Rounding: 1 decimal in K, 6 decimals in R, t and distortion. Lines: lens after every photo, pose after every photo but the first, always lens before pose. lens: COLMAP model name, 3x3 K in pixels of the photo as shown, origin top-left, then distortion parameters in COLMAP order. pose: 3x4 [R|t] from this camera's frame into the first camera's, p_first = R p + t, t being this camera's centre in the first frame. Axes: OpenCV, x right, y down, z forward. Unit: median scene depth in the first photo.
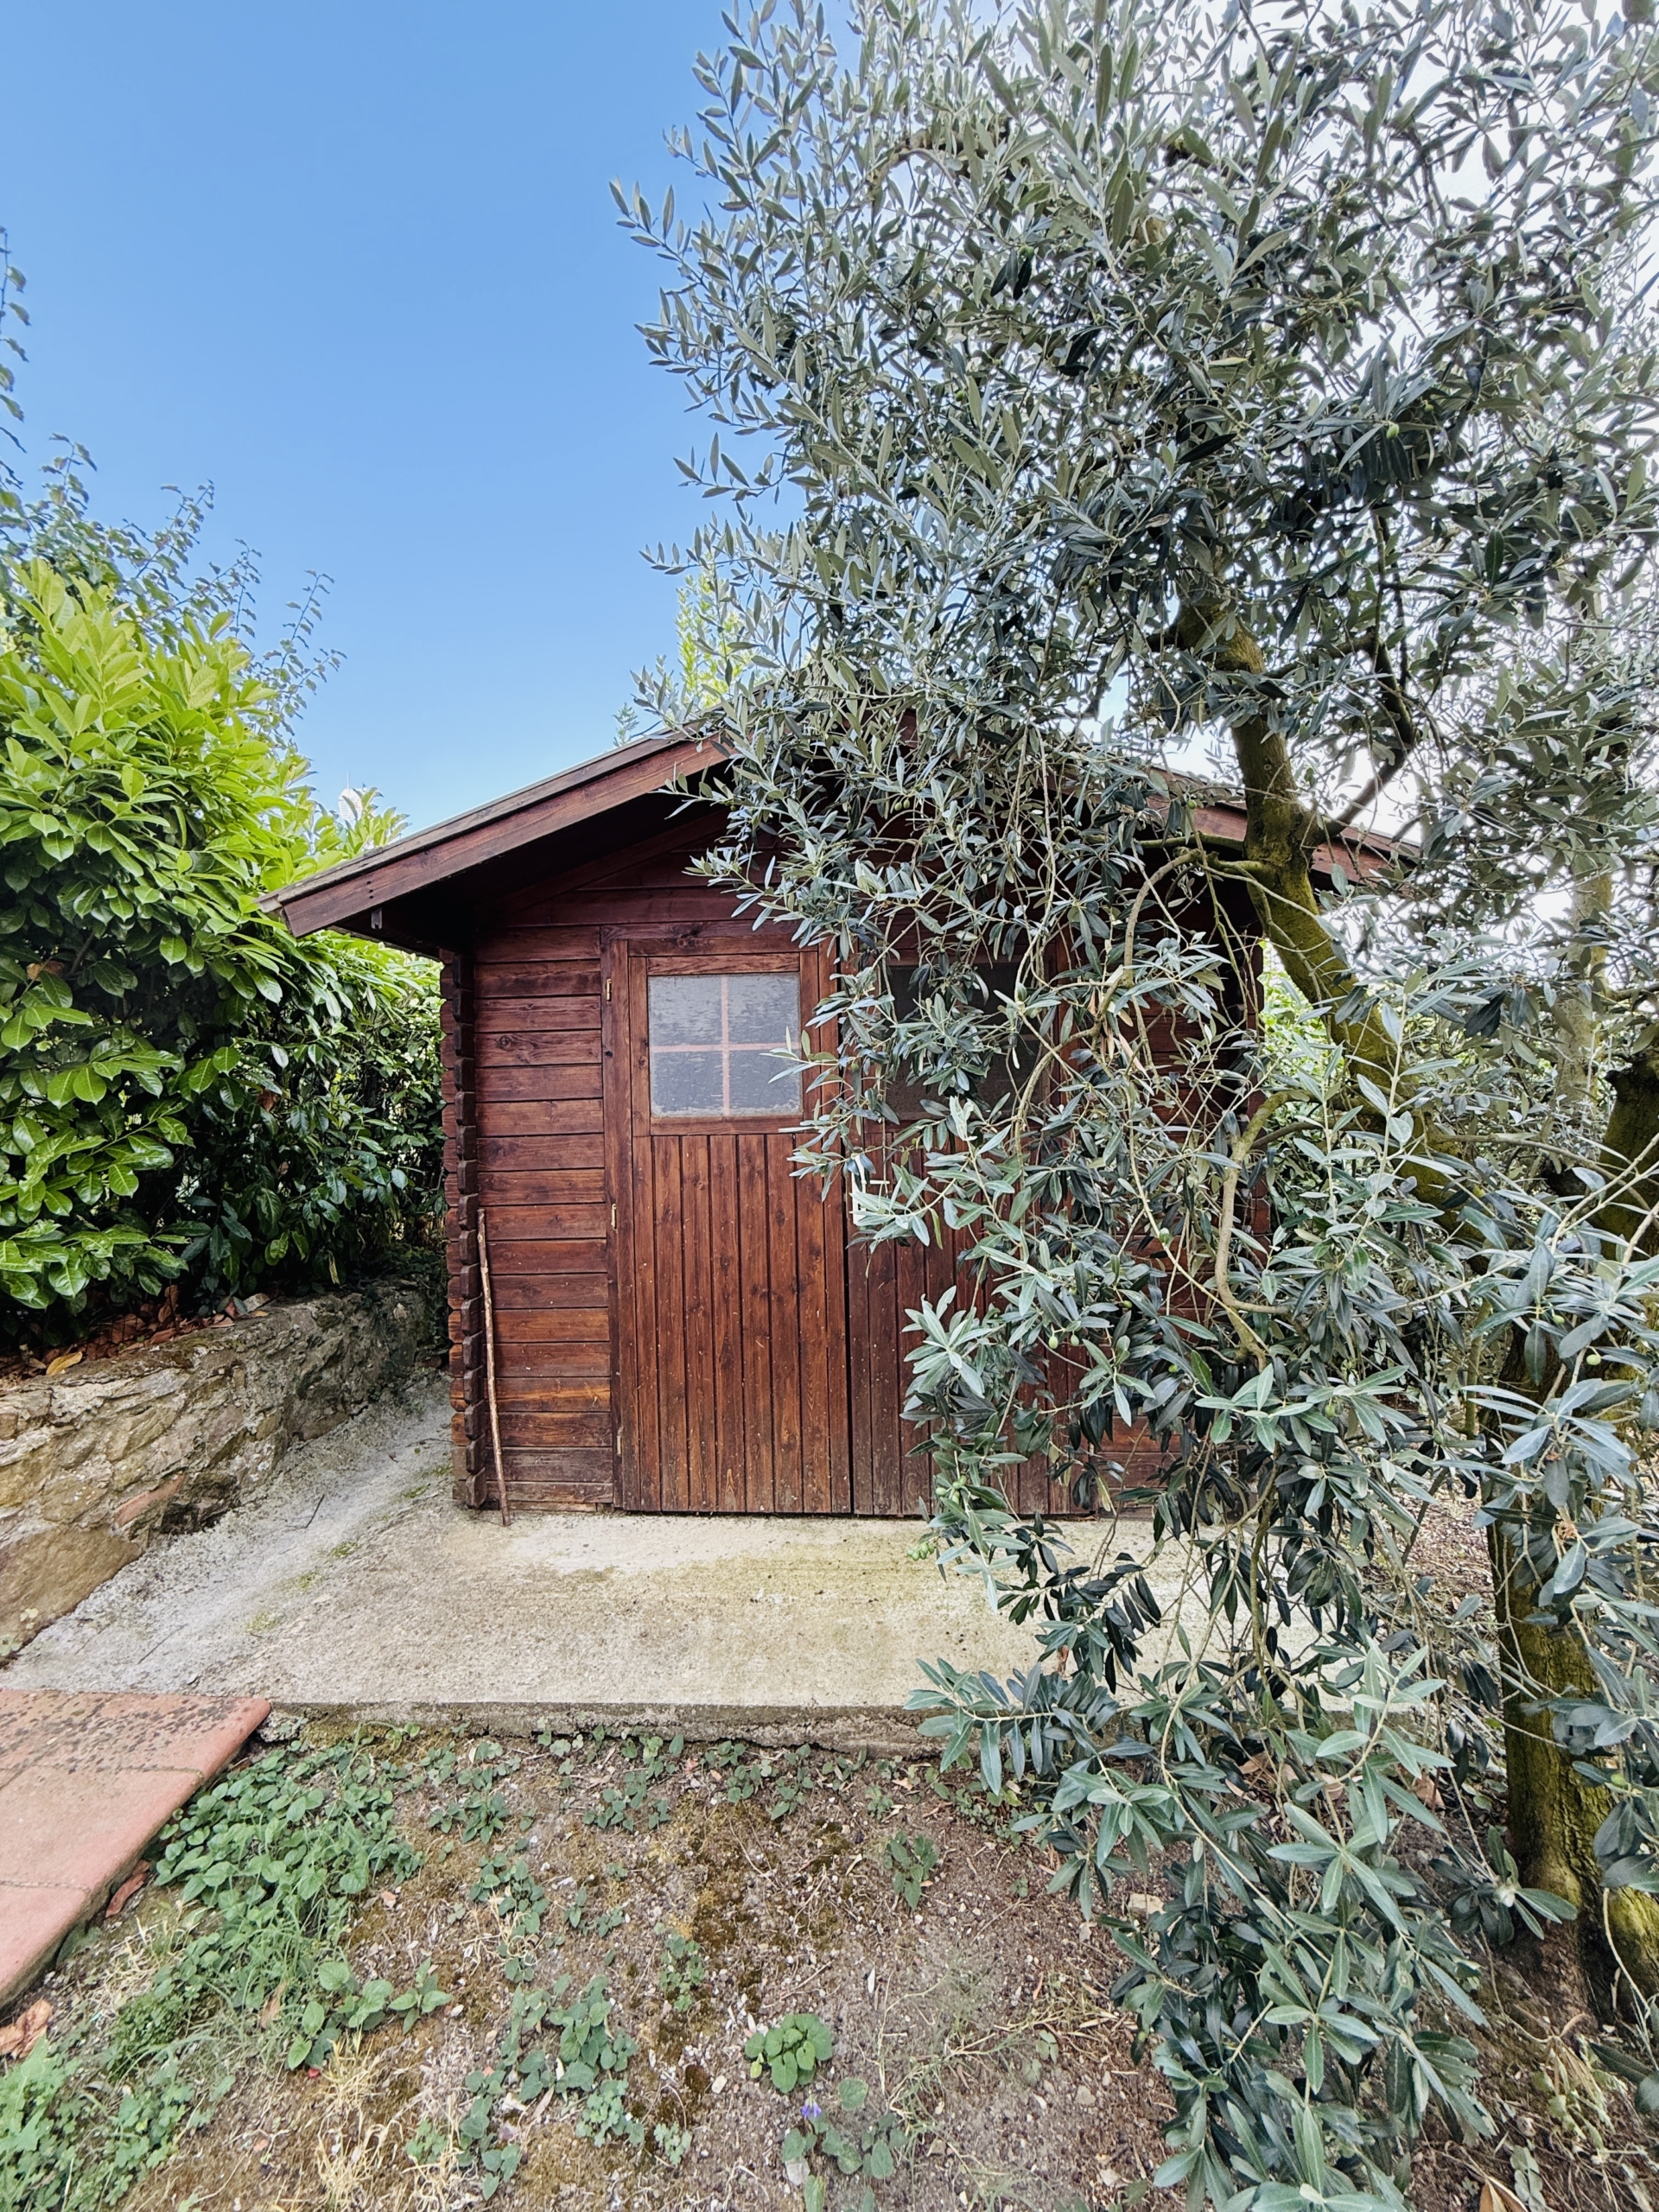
lens RADIAL K [[878.4, 0, 830.7], [0, 878.4, 1104.8], [0, 0, 1]] dist [0.000473, -0.000165]
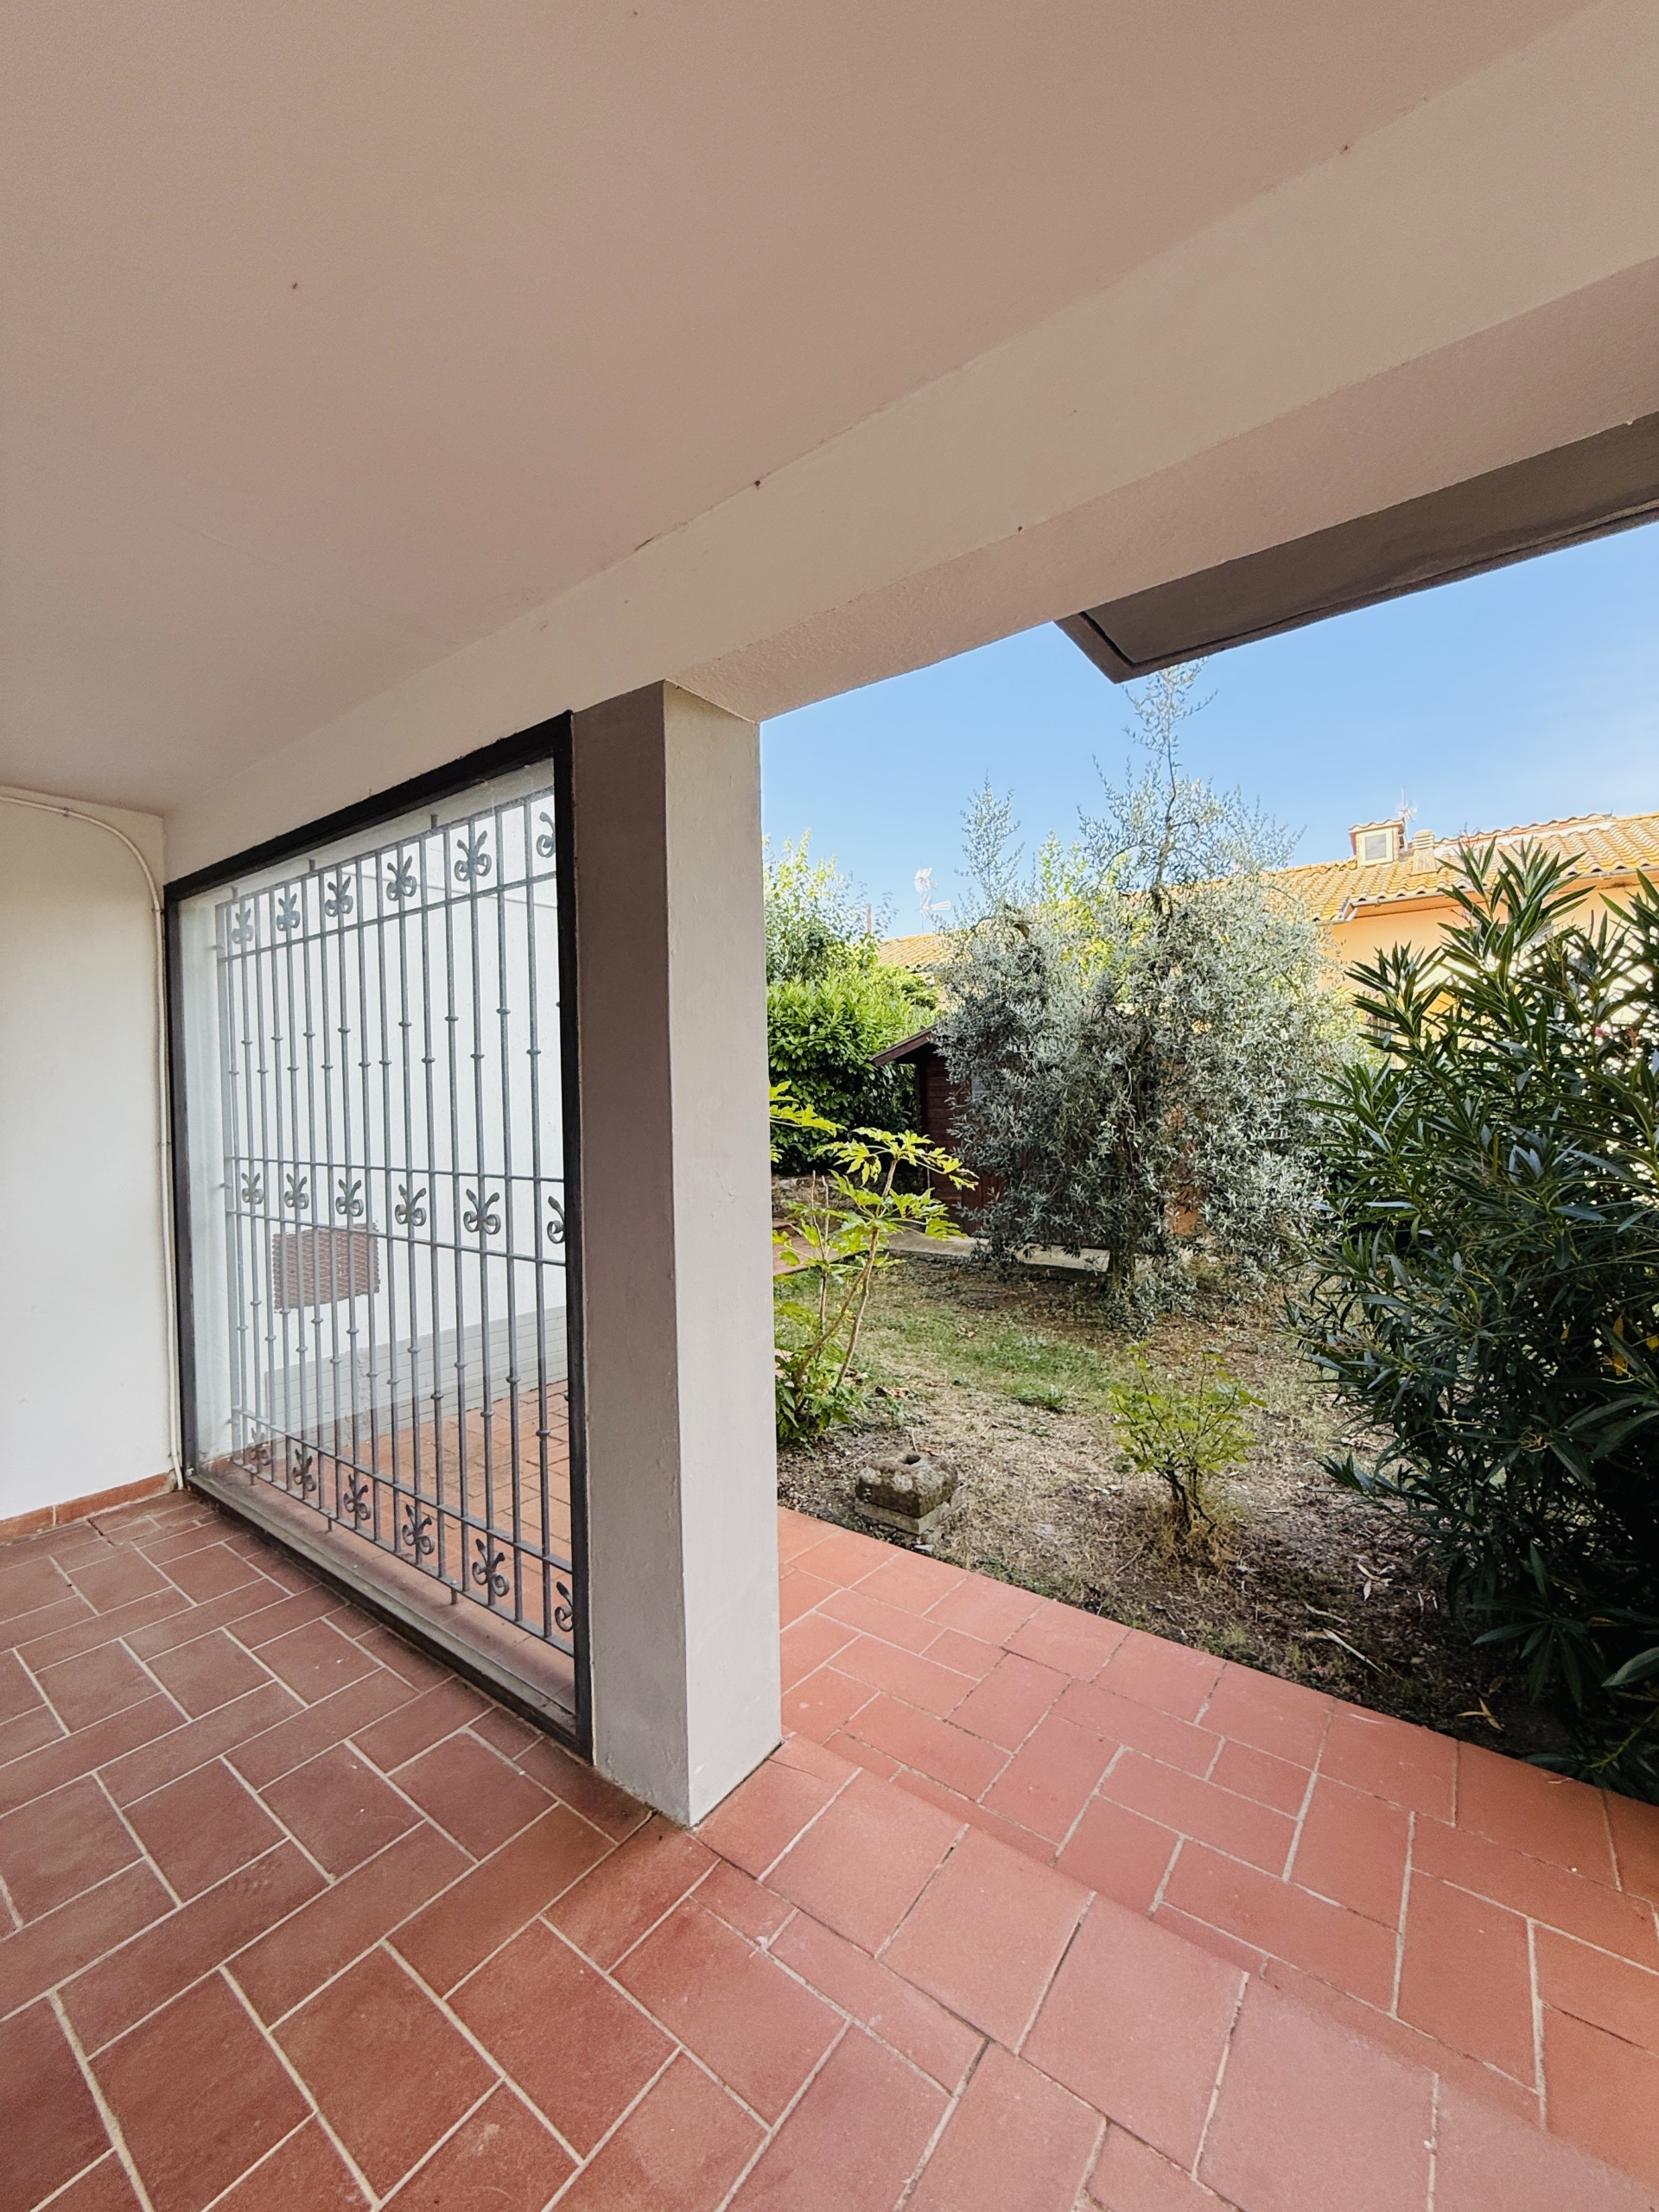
lens RADIAL K [[878.4, 0, 830.4], [0, 878.4, 1106.1], [0, 0, 1]] dist [0.000473, -0.000165]
pose [[0.813127, -0.002963, -0.582078, 1.304652], [0.015145, 0.999756, 0.016067, -0.073254], [0.581889, -0.021880, 0.812974, -2.007240]]
